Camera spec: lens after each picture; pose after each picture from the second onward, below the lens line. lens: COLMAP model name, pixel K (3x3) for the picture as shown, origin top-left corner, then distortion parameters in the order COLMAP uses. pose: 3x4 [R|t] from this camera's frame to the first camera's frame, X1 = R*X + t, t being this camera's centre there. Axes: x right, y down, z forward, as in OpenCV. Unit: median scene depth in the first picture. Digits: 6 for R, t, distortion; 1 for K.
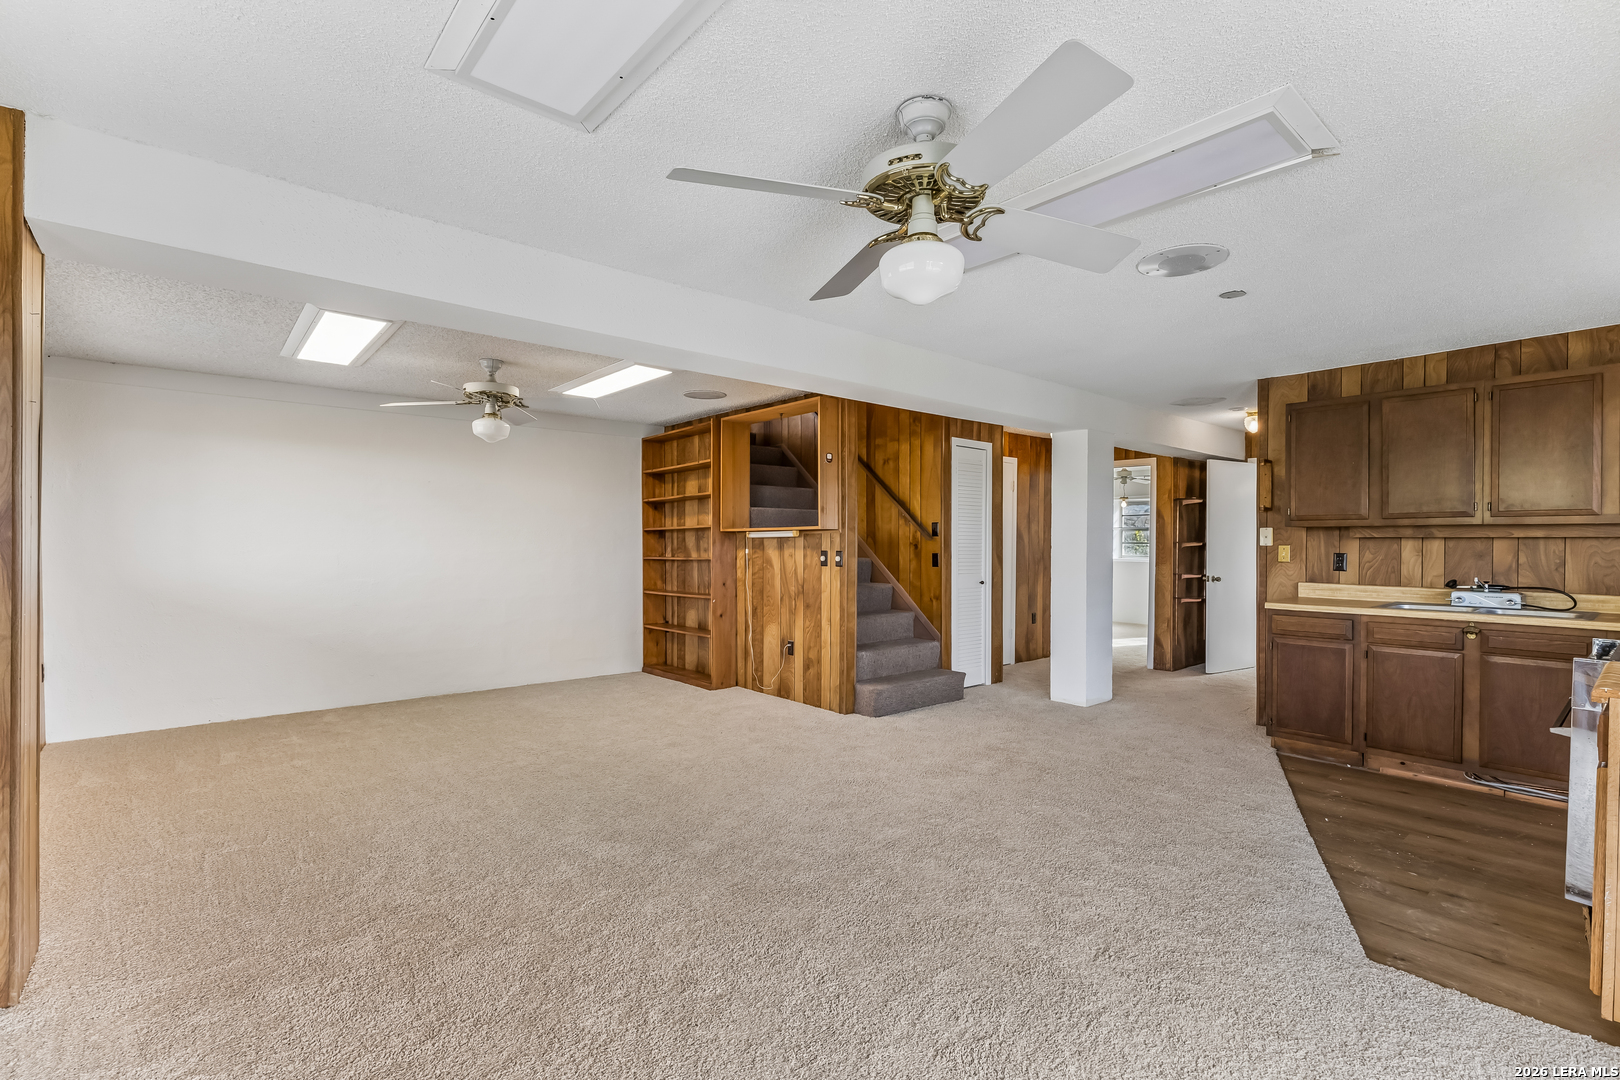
lens RADIAL K [[728.2, 0, 821.4], [0, 728.2, 545.0], [0, 0, 1]] dist [0.002028, 0.000112]
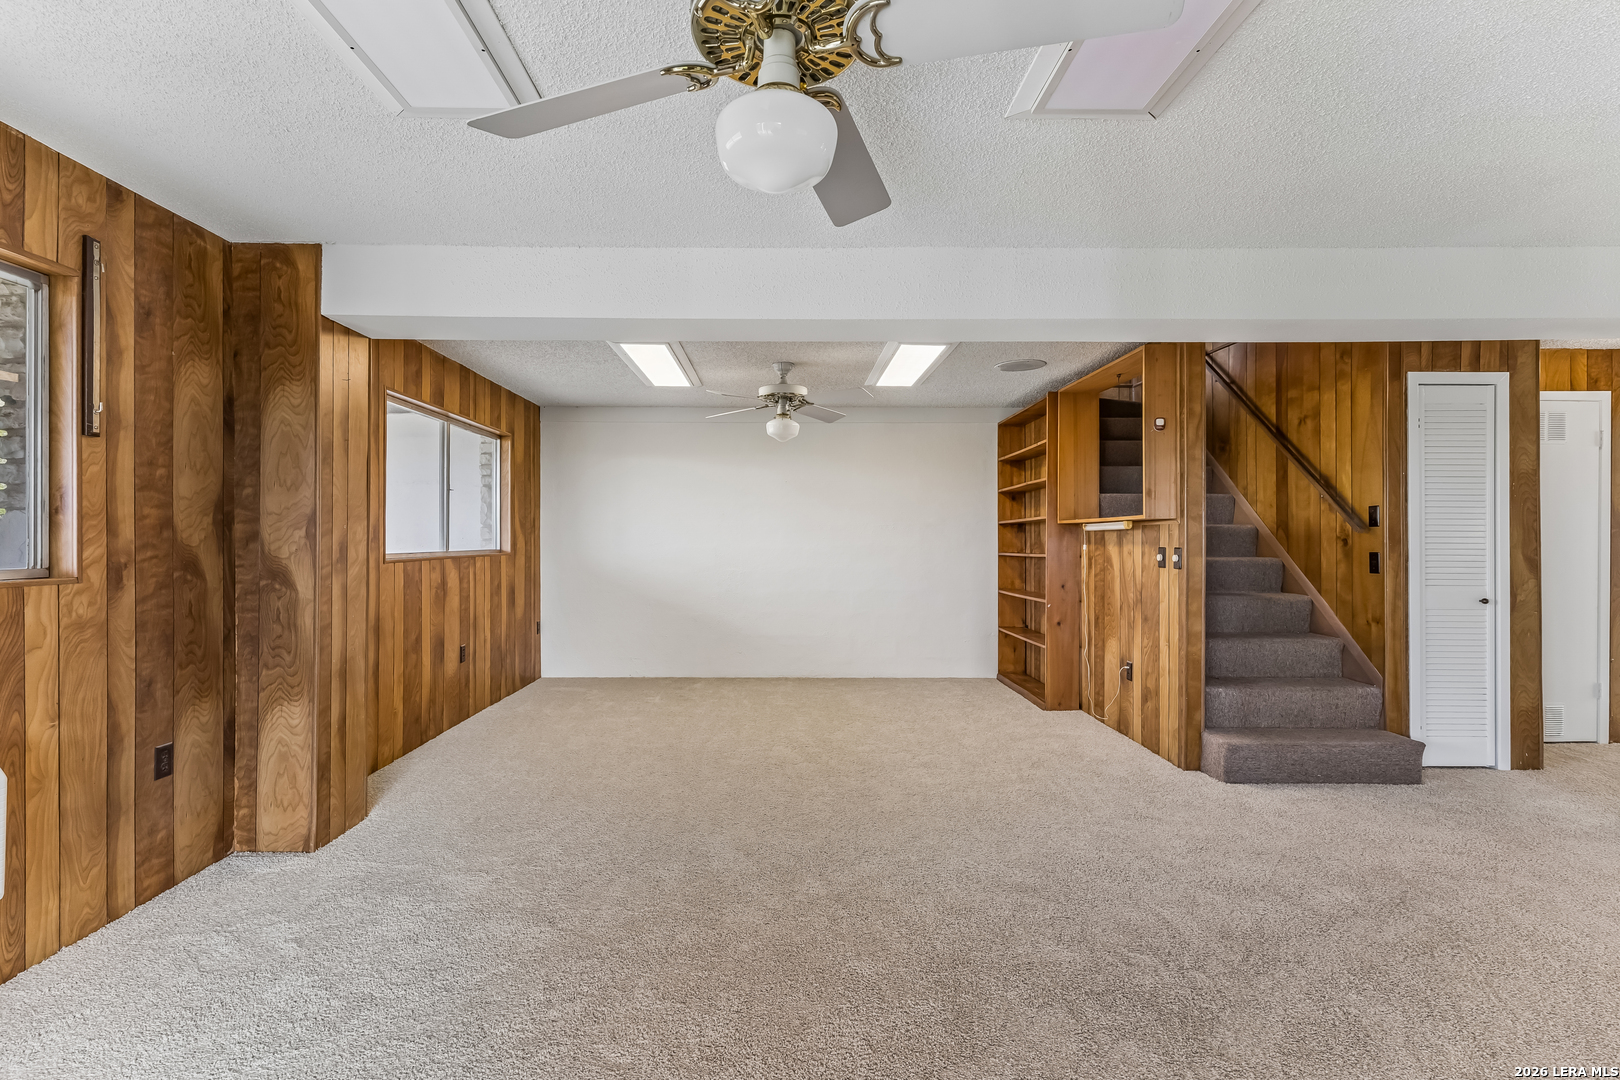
lens RADIAL K [[738.8, 0, 806.8], [0, 738.8, 537.2], [0, 0, 1]] dist [0.002049, -0.000565]
pose [[0.764143, -0.002018, -0.645044, 0.202957], [-0.000802, 0.999991, -0.004078, 0.000606], [0.645046, 0.003633, 0.764135, 0.165245]]
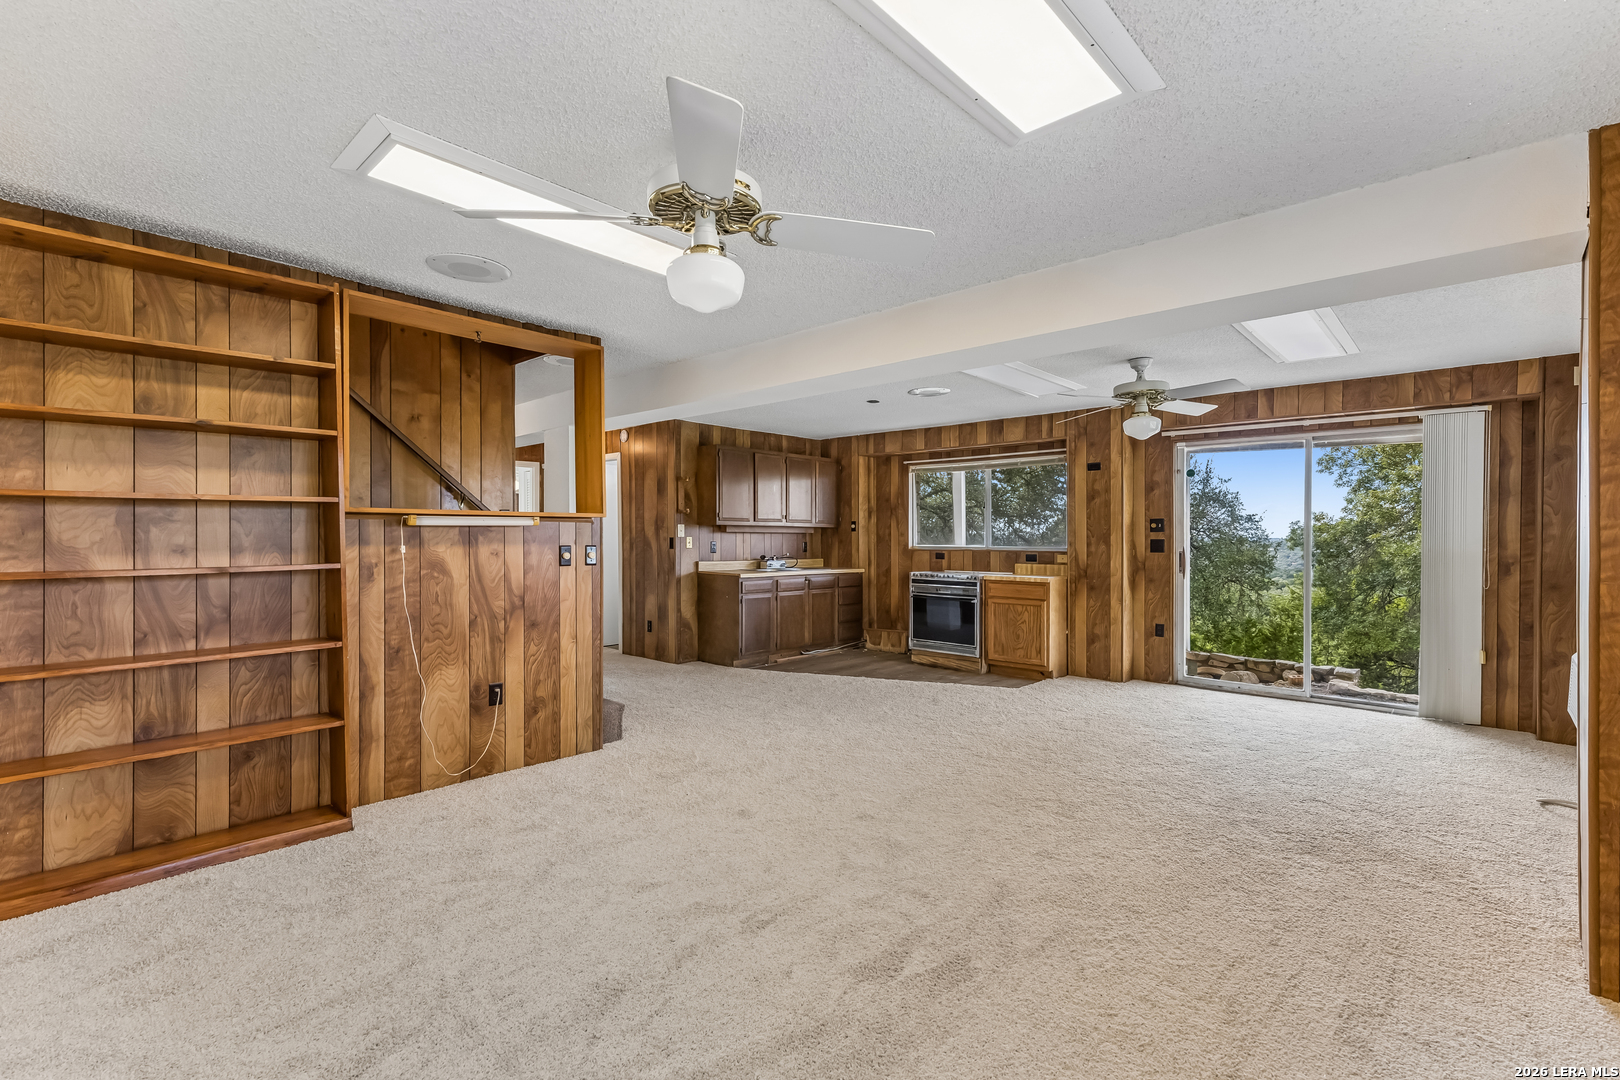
lens RADIAL K [[728.2, 0, 821.4], [0, 728.2, 545.0], [0, 0, 1]] dist [0.002028, 0.000112]
pose [[-0.112995, -0.012833, 0.993513, -0.718905], [0.000832, 0.999915, 0.013011, -0.001989], [-0.993595, 0.002297, -0.112975, 0.770287]]
